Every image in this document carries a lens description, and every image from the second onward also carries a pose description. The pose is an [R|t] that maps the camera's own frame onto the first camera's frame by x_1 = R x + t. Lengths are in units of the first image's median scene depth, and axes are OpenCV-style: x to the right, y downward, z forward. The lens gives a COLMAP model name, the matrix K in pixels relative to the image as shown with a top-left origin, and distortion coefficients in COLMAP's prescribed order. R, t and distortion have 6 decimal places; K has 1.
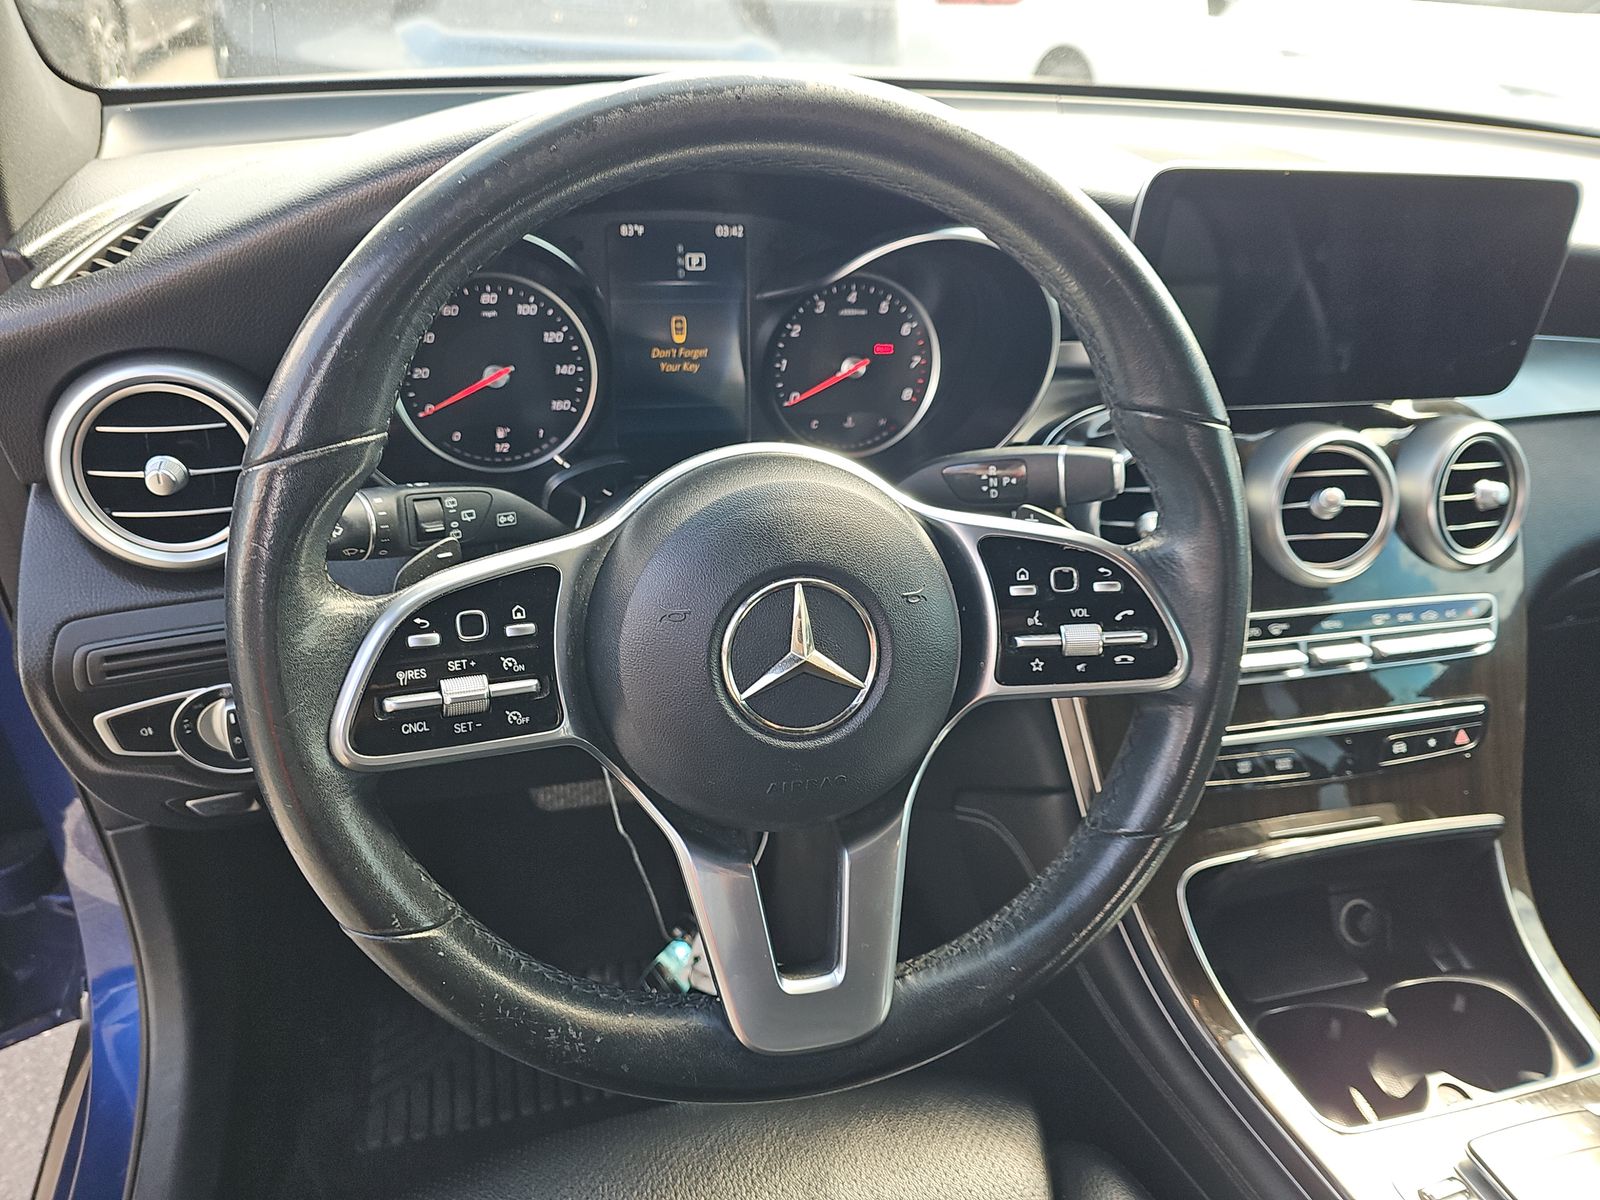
lens RADIAL K [[1069.8, 0, 792.8], [0, 1069.8, 590.2], [0, 0, 1]] dist [0.046991, -0.004762]
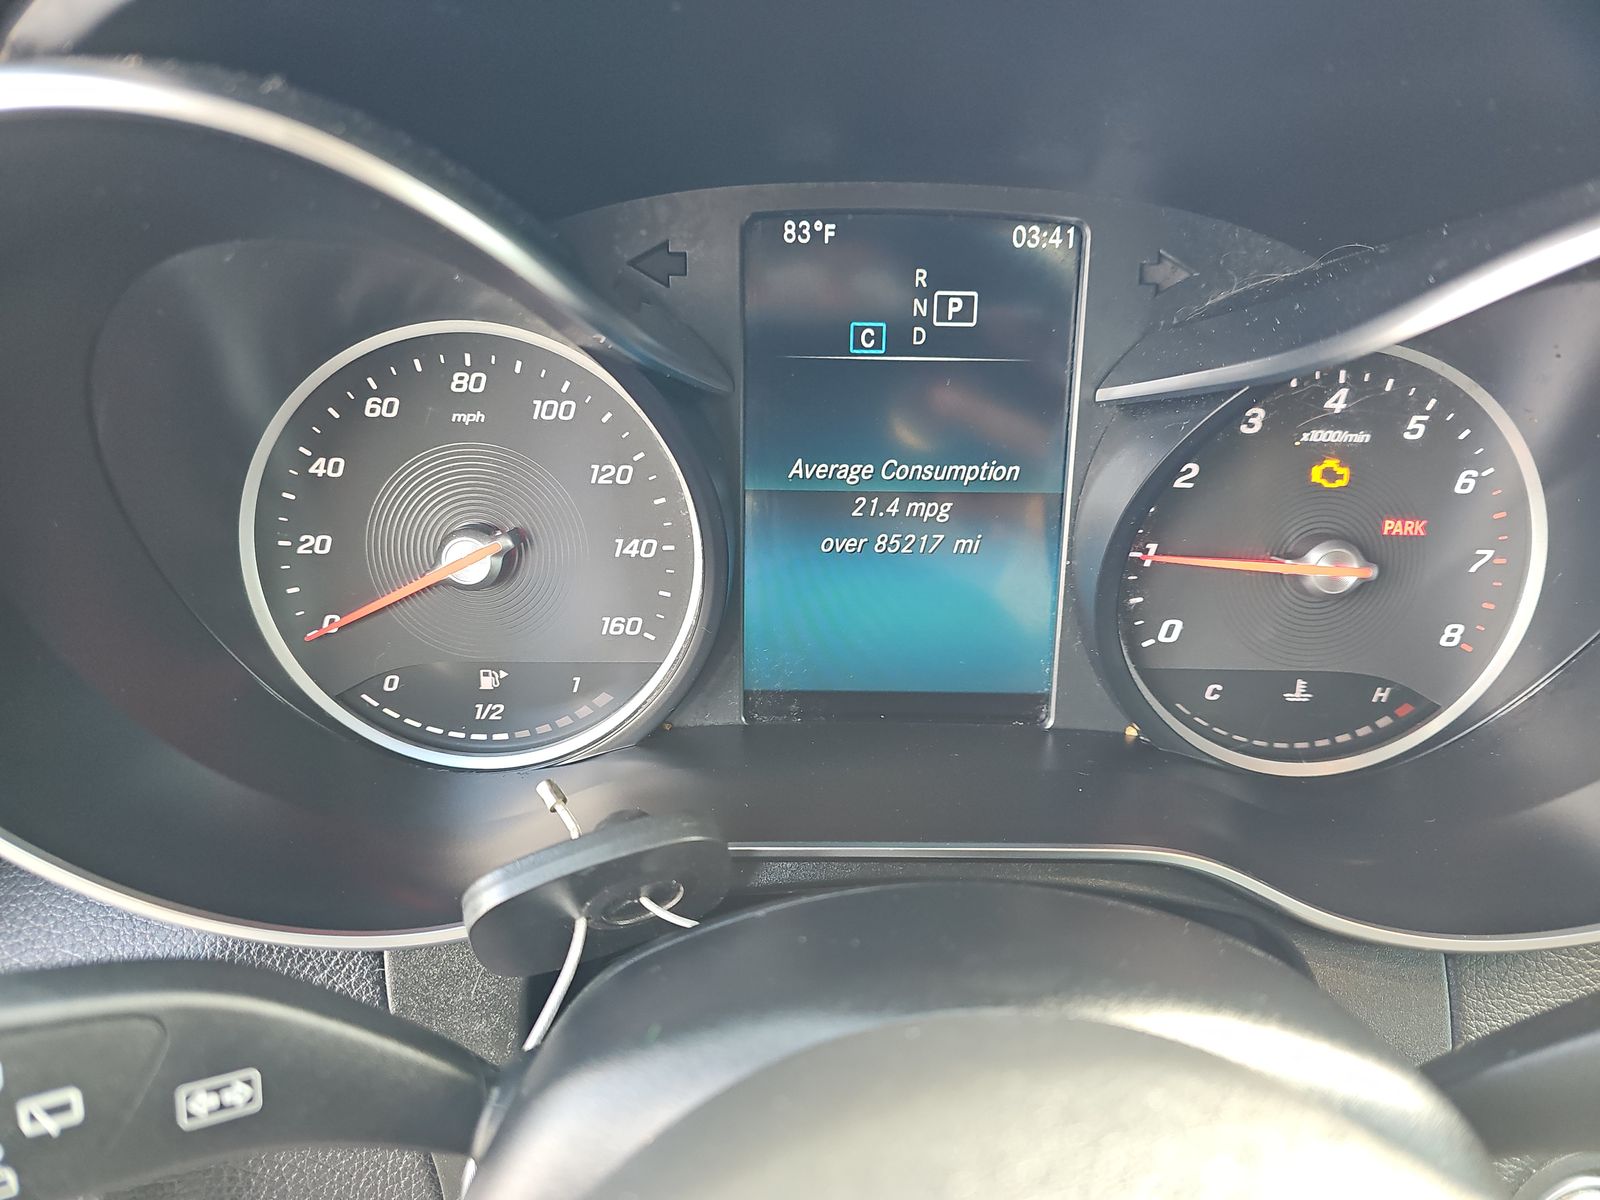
lens RADIAL K [[1069.8, 0, 805.4], [0, 1069.8, 595.0], [0, 0, 1]] dist [0.046991, -0.004762]
pose [[0.972016, 0.064417, -0.225911, -0.045842], [-0.087250, 0.991875, -0.092580, -0.151865], [0.218112, 0.109700, 0.969739, 0.595413]]
